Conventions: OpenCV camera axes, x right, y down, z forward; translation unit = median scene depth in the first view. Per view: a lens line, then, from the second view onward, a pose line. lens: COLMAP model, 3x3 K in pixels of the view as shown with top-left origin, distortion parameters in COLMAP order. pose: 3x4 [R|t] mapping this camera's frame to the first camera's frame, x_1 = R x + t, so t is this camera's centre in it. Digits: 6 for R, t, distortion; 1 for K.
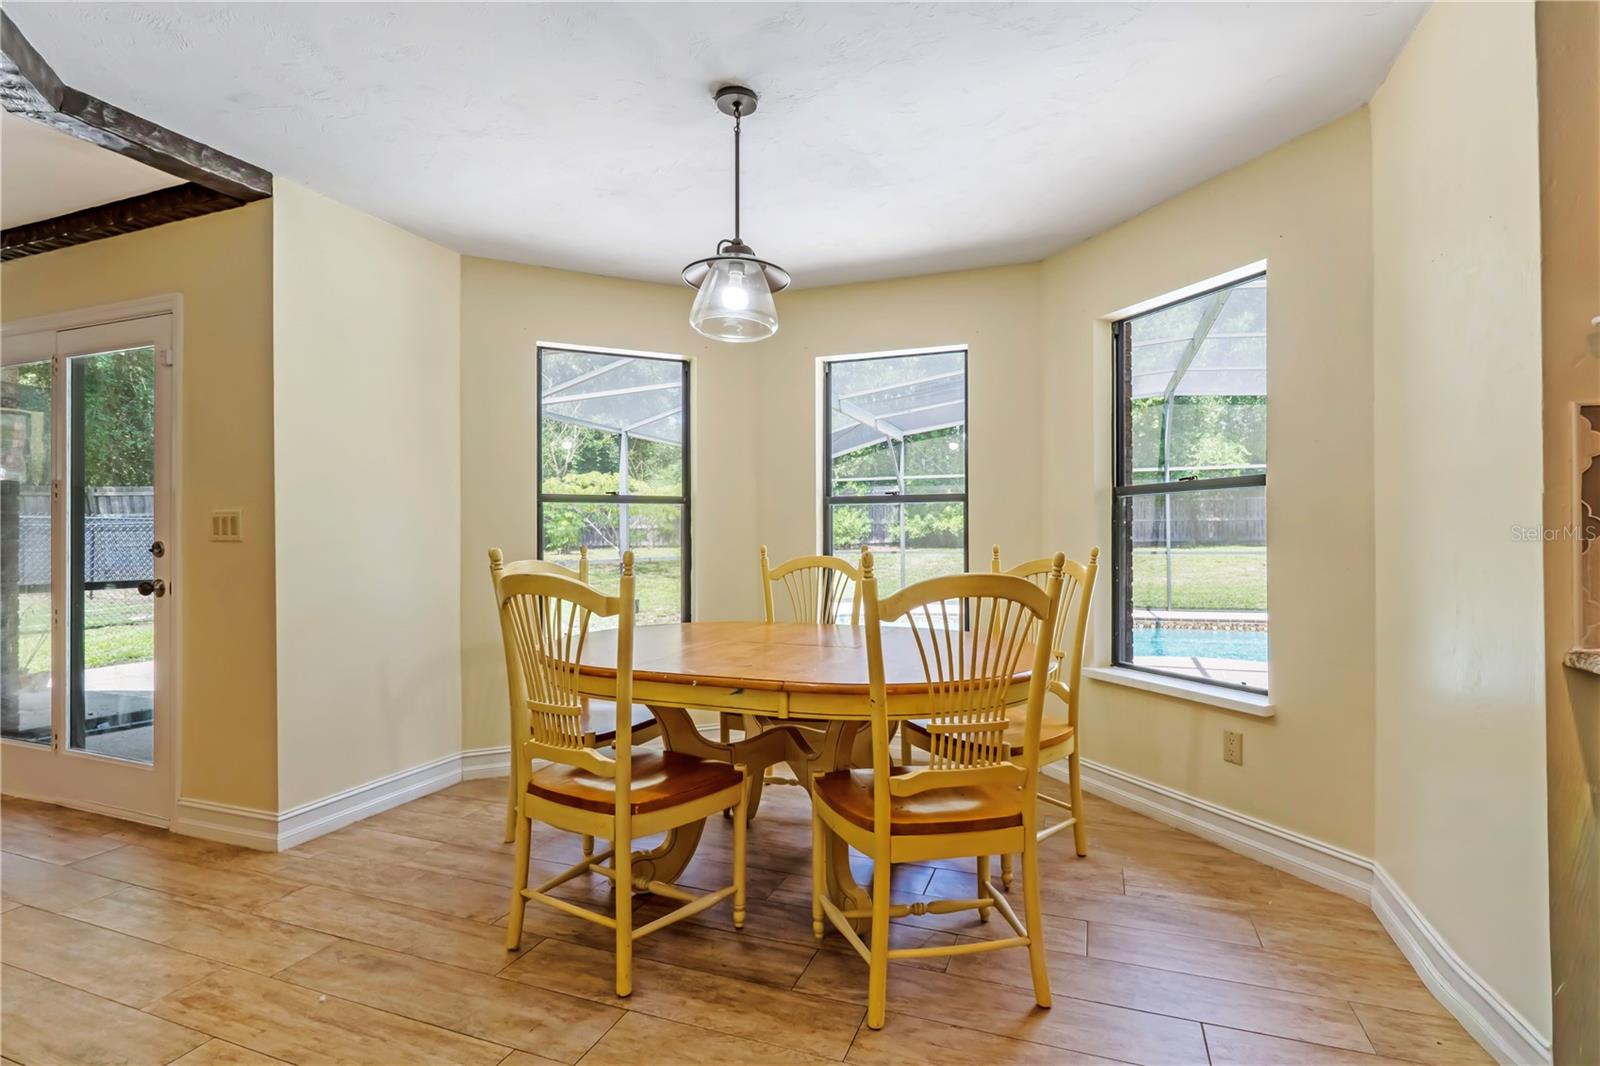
lens RADIAL K [[704.6, 0, 804.8], [0, 704.6, 537.4], [0, 0, 1]] dist [-0.003762, -0.000636]
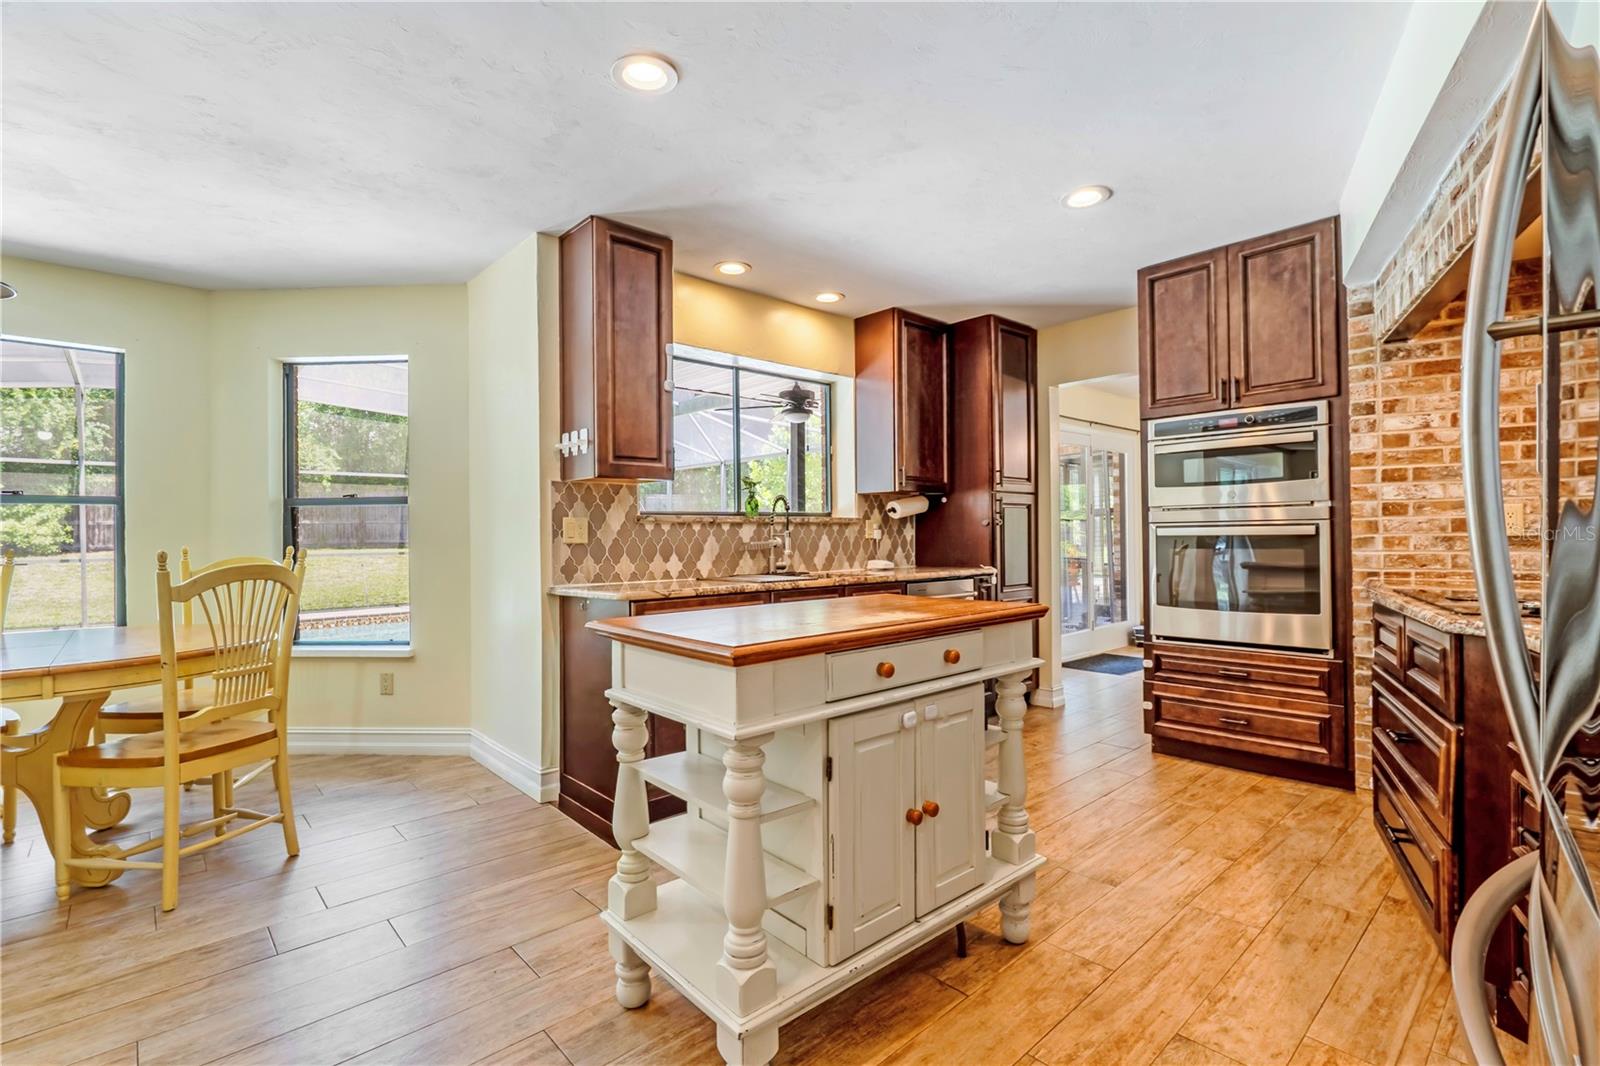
lens RADIAL K [[746.4, 0, 805.7], [0, 746.4, 530.8], [0, 0, 1]] dist [-0.003798, -0.000867]
pose [[0.419879, 0.004859, 0.907567, -0.457189], [0.006527, 0.999944, -0.008373, -0.000014], [-0.907557, 0.009440, 0.419823, -0.466535]]
